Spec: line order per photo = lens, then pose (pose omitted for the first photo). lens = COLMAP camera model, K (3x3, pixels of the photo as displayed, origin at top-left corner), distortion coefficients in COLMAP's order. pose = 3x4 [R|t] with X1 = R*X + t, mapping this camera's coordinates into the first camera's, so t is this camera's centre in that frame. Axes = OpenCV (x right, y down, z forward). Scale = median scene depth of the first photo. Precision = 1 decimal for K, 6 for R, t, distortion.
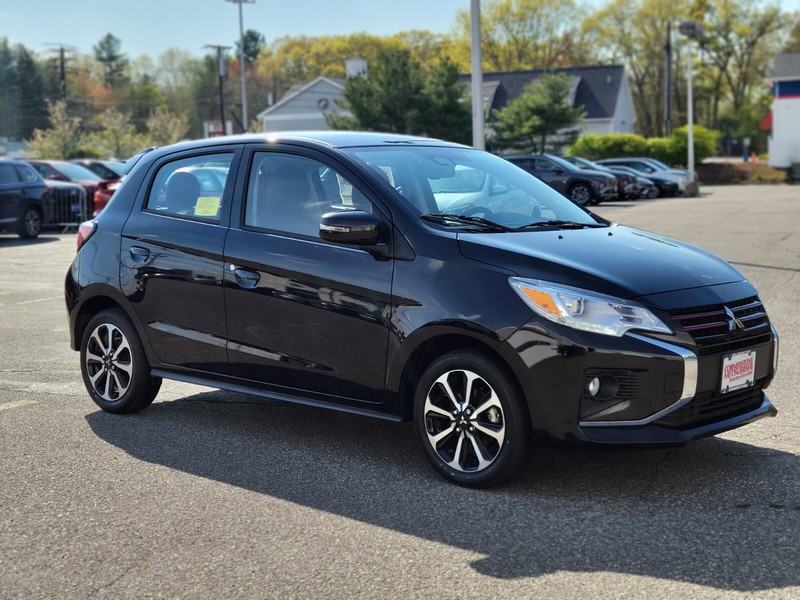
lens RADIAL K [[1223.2, 0, 400.0], [0, 1223.2, 300.0], [0, 0, 1]] dist [0.024003, -0.049983]
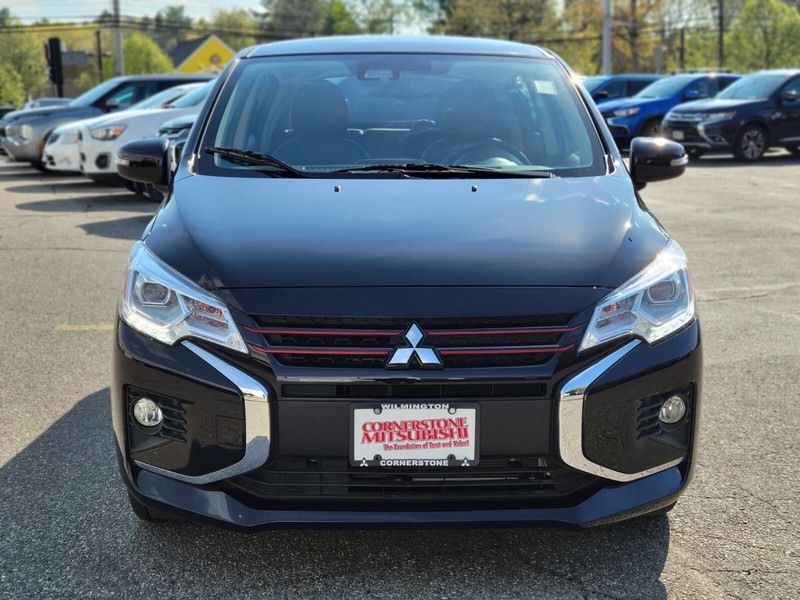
lens RADIAL K [[1223.2, 0, 400.0], [0, 1223.2, 300.0], [0, 0, 1]] dist [0.024003, -0.049983]
pose [[0.693059, 0.126626, -0.709673, 0.676655], [-0.073955, 0.991747, 0.104733, -0.067389], [0.717077, -0.020102, 0.696704, 0.583741]]
